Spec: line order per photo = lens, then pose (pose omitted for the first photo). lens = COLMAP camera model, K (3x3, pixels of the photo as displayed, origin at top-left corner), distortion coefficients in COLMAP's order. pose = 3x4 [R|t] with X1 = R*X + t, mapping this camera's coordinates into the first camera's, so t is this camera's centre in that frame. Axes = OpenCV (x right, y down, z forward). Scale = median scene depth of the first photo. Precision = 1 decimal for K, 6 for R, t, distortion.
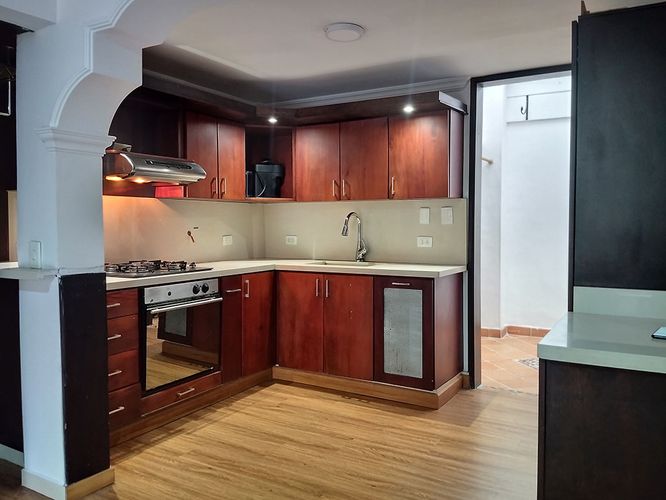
lens RADIAL K [[544.6, 0, 333.0], [0, 544.6, 240.6], [0, 0, 1]] dist [0.095755, -0.194082]
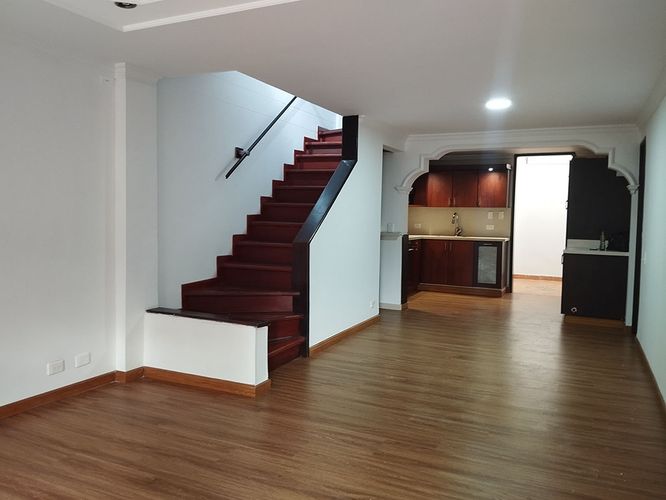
lens RADIAL K [[558.4, 0, 333.0], [0, 558.4, 250.0], [0, 0, 1]] dist [0.002654, -0.211494]
pose [[0.996499, 0.011188, 0.082852, -0.713074], [-0.013792, 0.999426, 0.030929, 0.037382], [-0.082459, -0.031963, 0.996082, -1.294510]]
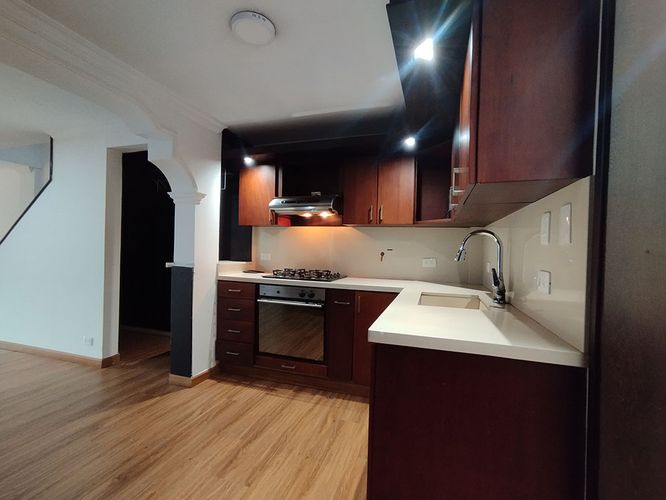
lens RADIAL K [[304.9, 0, 335.0], [0, 304.9, 252.1], [0, 0, 1]] dist [-0.037842, 0.024575]
pose [[0.213797, 0.019846, -0.976677, 0.441175], [-0.058840, 0.998240, 0.007404, -0.018655], [0.975105, 0.055884, 0.214588, 0.849444]]
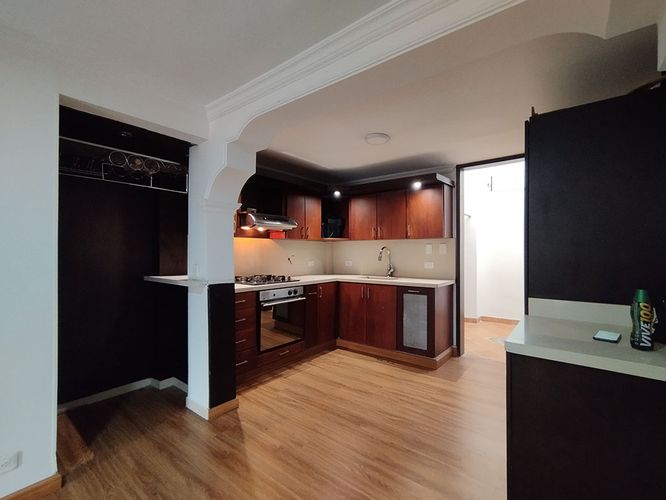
lens RADIAL K [[306.7, 0, 338.0], [0, 306.7, 250.4], [0, 0, 1]] dist [-0.060244, 0.040453]
pose [[0.991517, 0.000757, -0.129977, 0.018951], [-0.005638, 0.999293, -0.037185, -0.006261], [0.129857, 0.037602, 0.990819, 0.069916]]
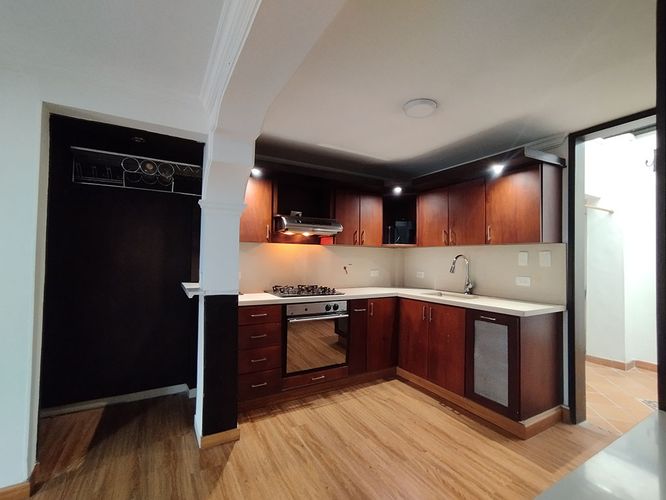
lens RADIAL K [[304.9, 0, 335.0], [0, 304.9, 252.1], [0, 0, 1]] dist [-0.037842, 0.024575]
pose [[0.868905, 0.003015, -0.494969, 0.152846], [-0.031007, 0.998349, -0.048351, -0.017657], [0.494006, 0.057360, 0.867564, 0.279310]]
